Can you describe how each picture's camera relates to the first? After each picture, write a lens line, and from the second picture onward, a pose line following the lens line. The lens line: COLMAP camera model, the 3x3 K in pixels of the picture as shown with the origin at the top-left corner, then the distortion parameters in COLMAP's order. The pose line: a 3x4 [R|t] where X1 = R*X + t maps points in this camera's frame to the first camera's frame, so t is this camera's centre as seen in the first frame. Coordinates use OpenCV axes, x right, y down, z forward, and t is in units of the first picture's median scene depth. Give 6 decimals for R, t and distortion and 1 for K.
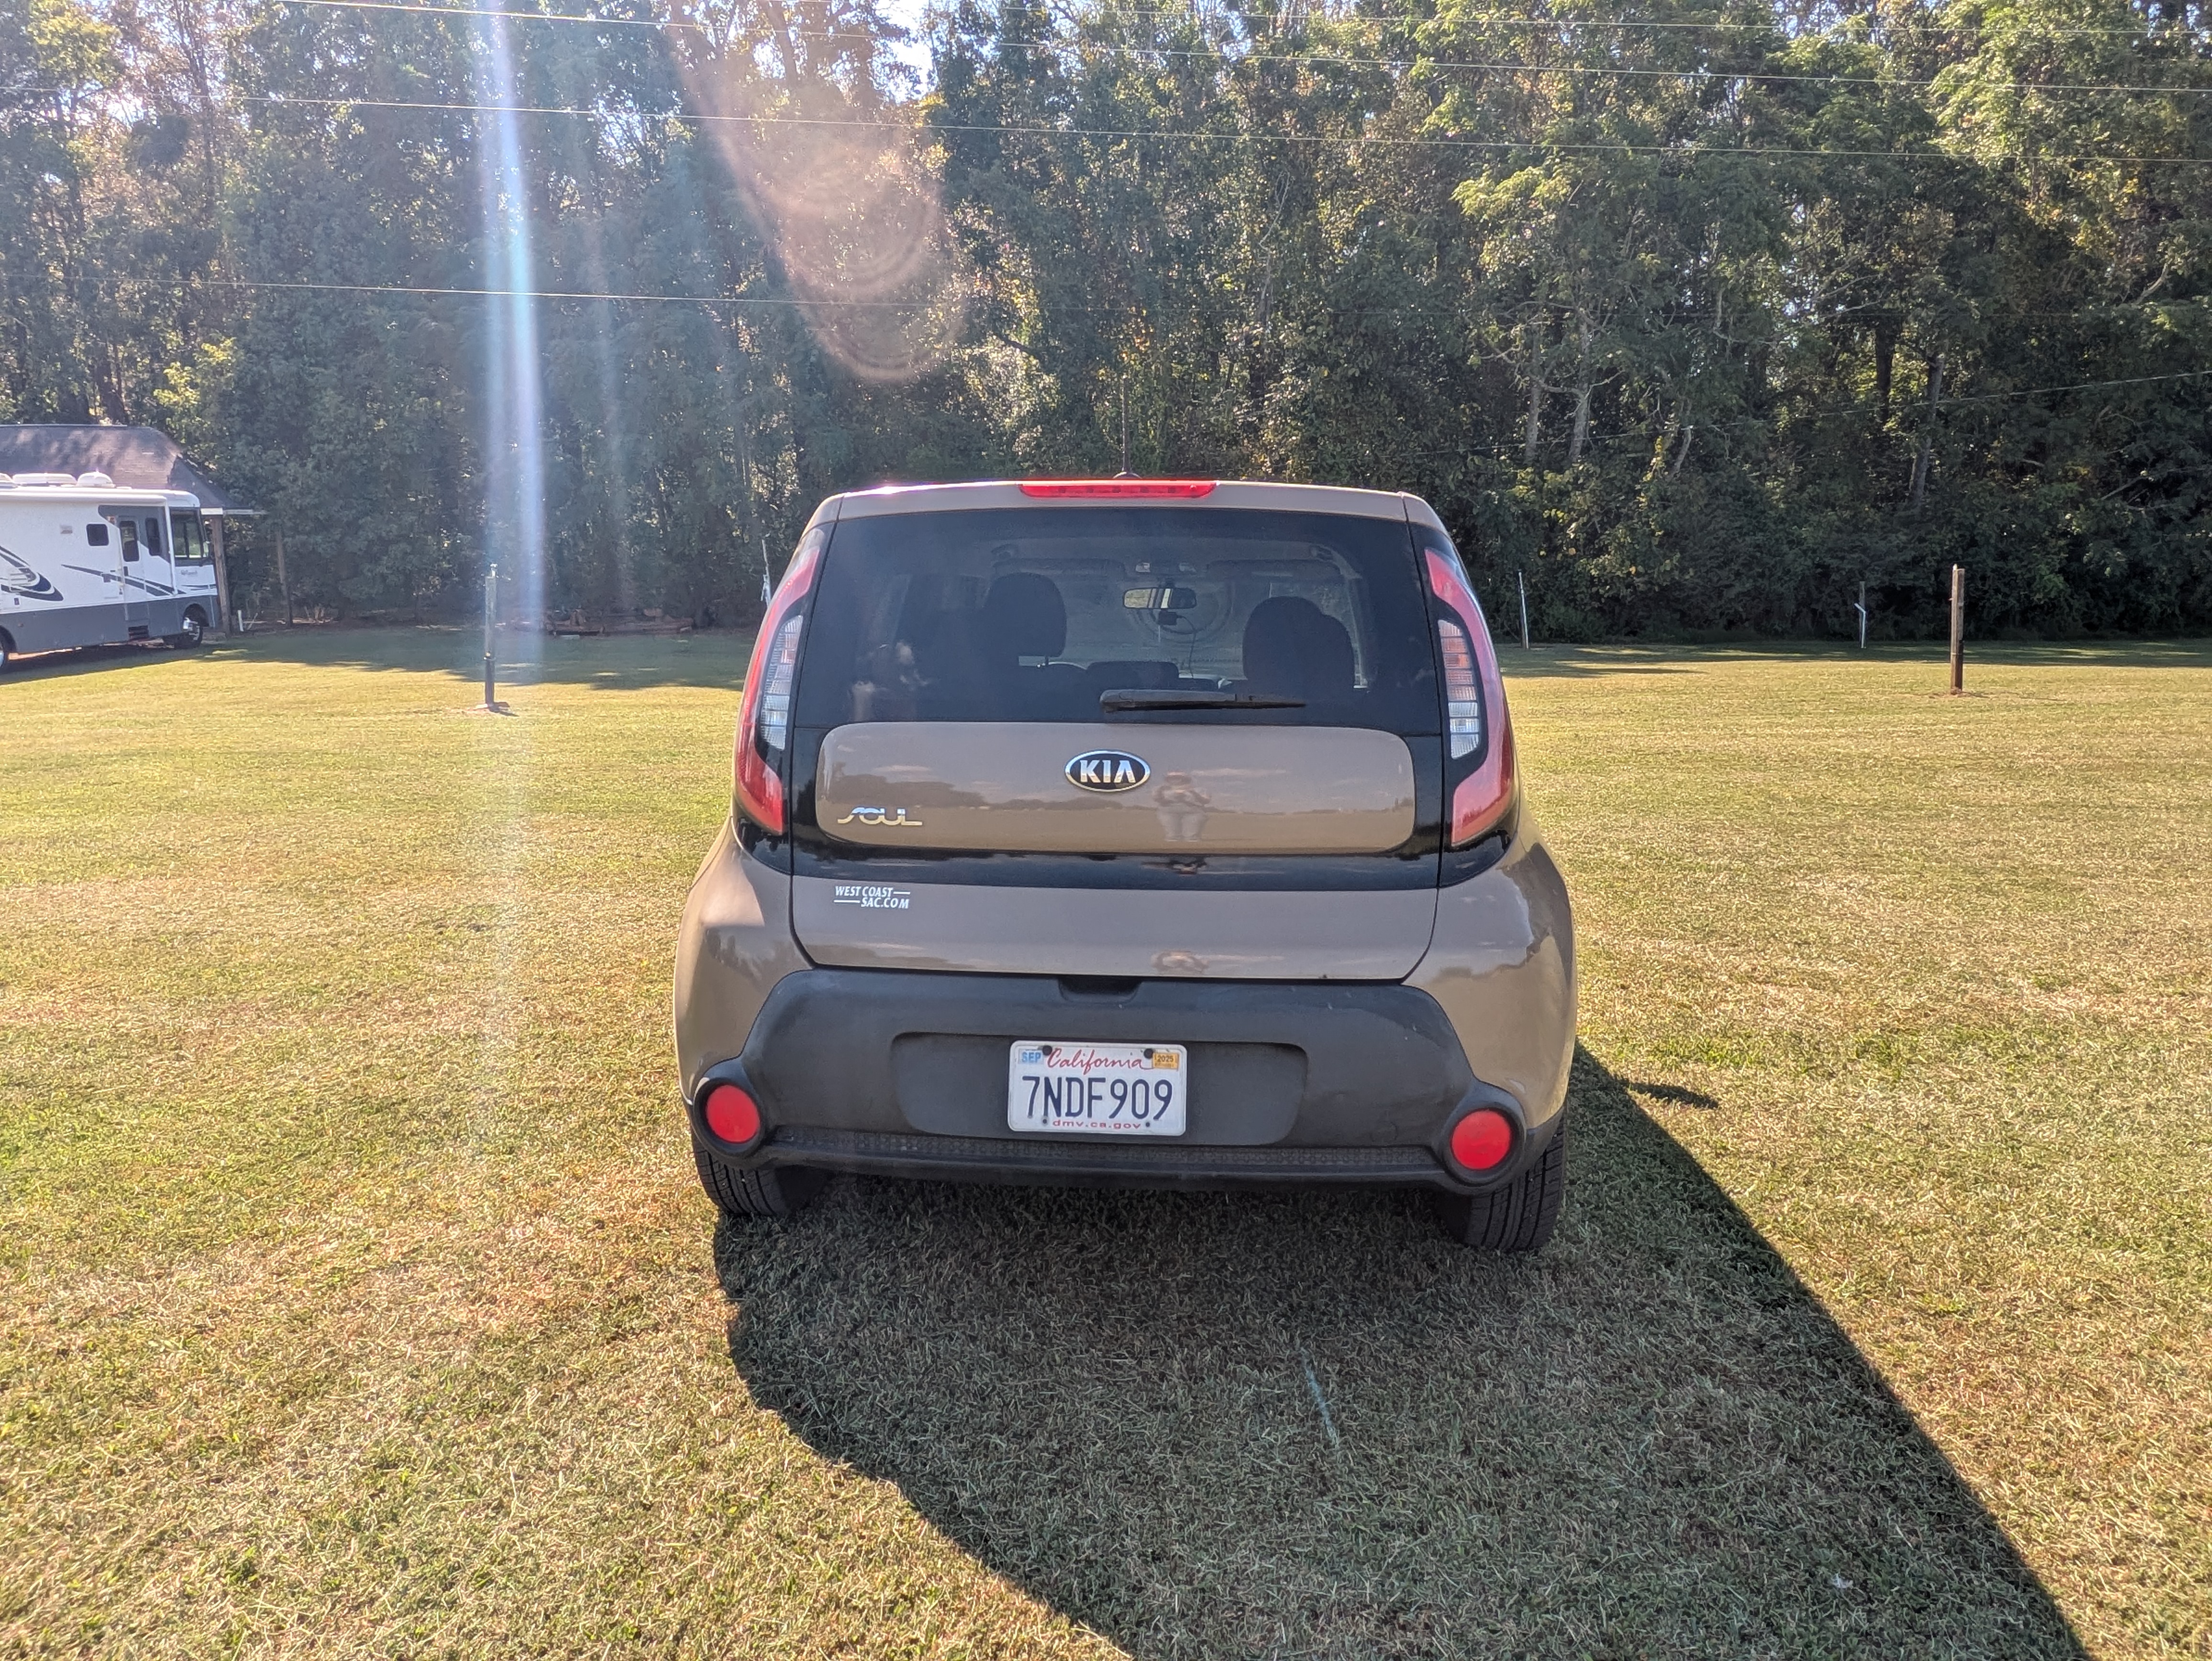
lens RADIAL K [[1580.0, 0, 1125.0], [0, 1580.0, 812.0], [0, 0, 1]] dist [0.011380, -0.006130]
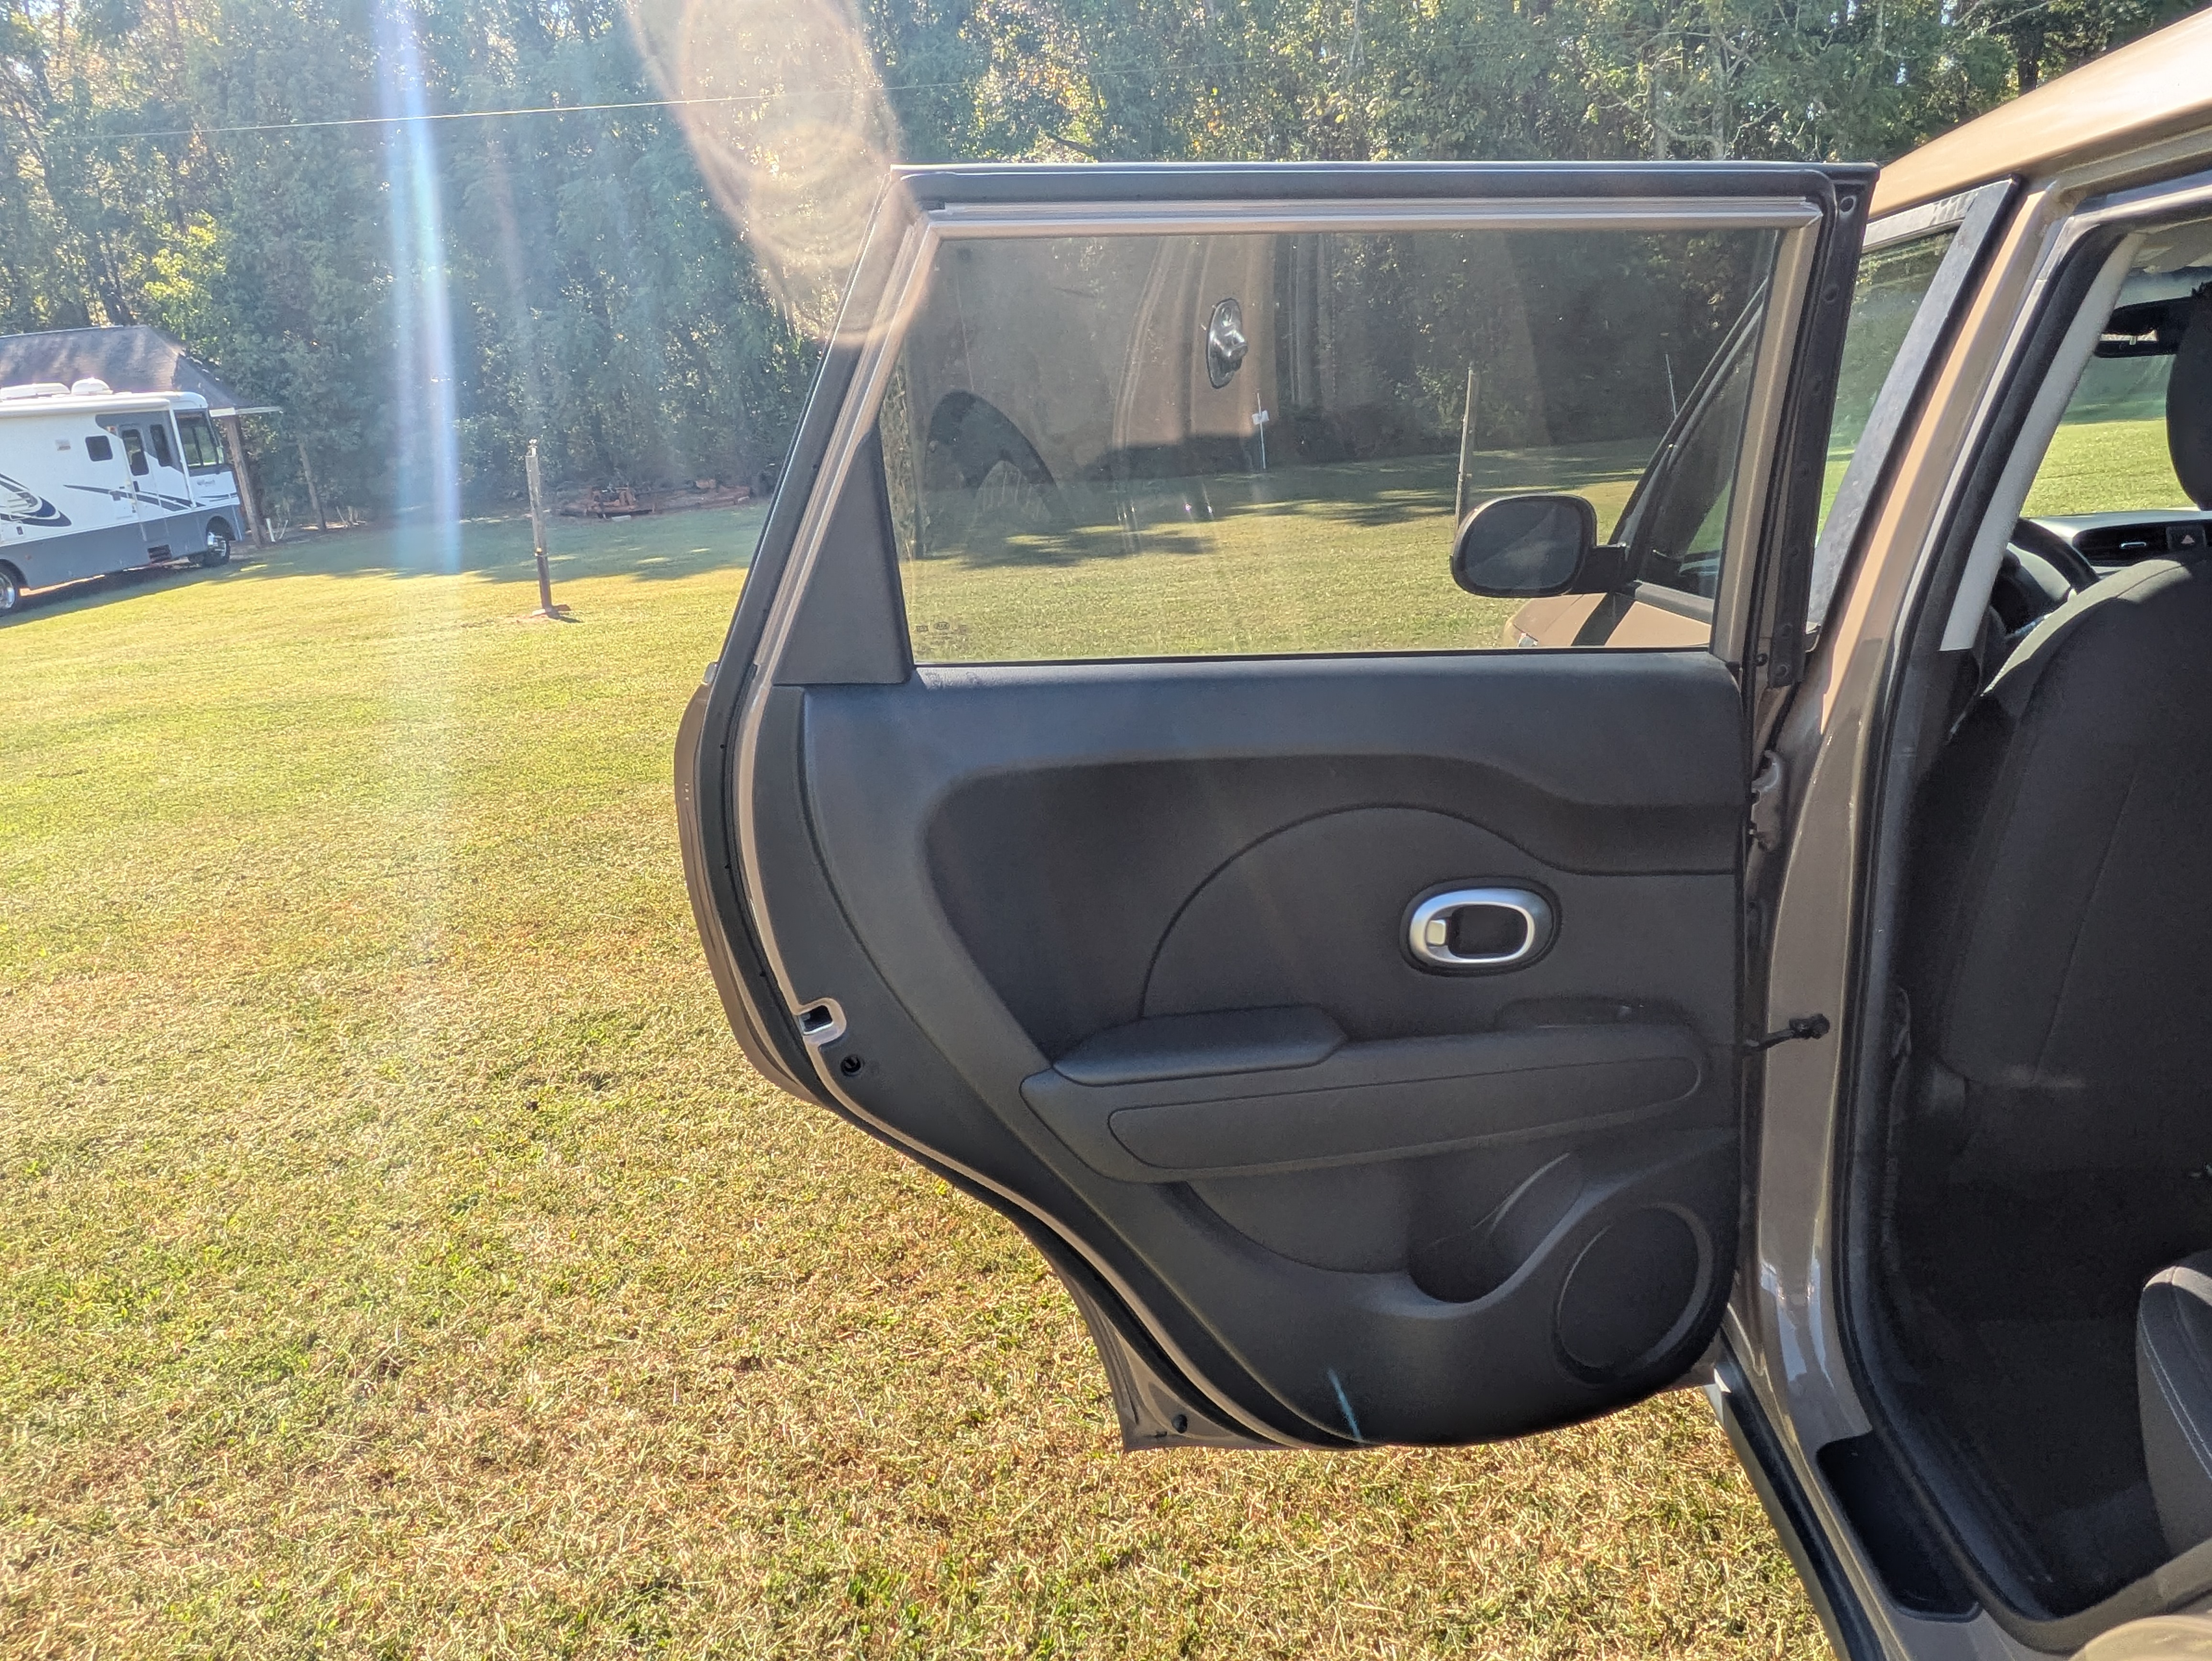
lens RADIAL K [[1545.9, 0, 1106.0], [0, 1545.9, 830.5], [0, 0, 1]] dist [0.008324, -0.006254]
pose [[0.996077, -0.074389, -0.047926, -0.043796], [0.079505, 0.990109, 0.115597, -0.013621], [0.038852, -0.118954, 0.992139, 0.105672]]
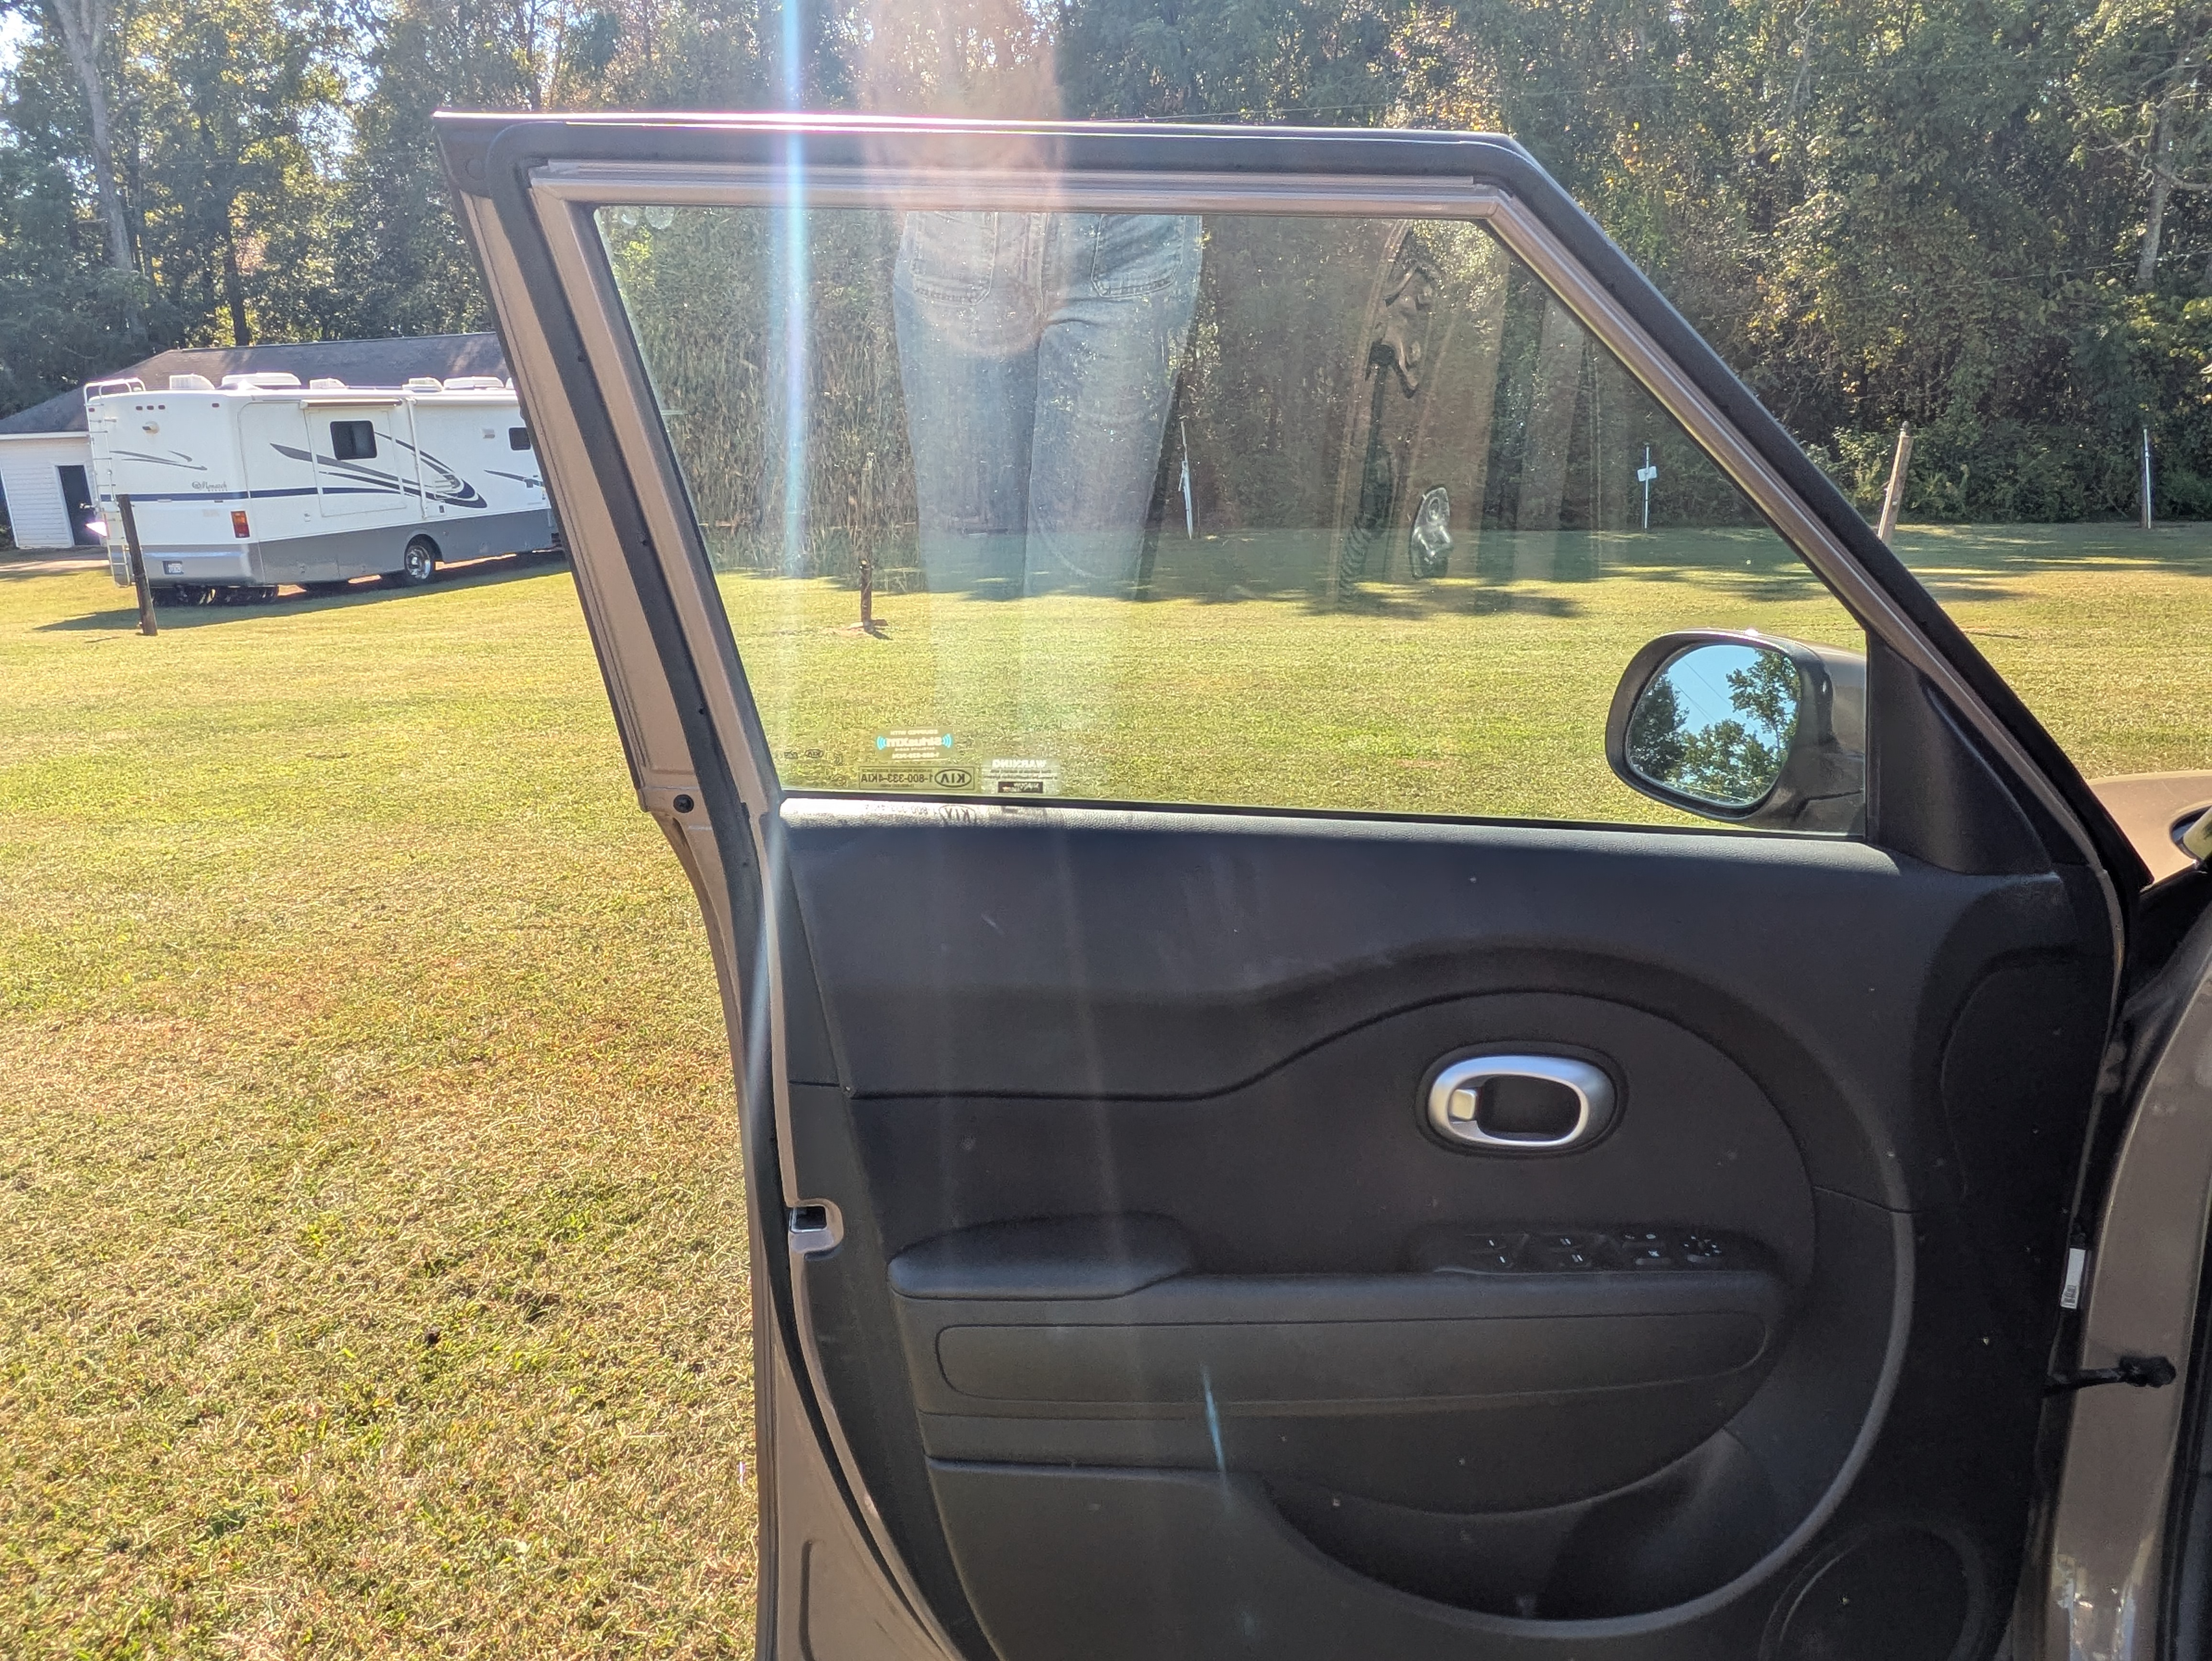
lens RADIAL K [[1533.0, 0, 1106.0], [0, 1533.0, 830.5], [0, 0, 1]] dist [0.012202, -0.018017]
pose [[0.964272, 0.034158, -0.262701, -0.036589], [-0.011325, 0.996061, 0.087945, -0.018724], [0.264670, -0.081828, 0.960861, 0.146138]]
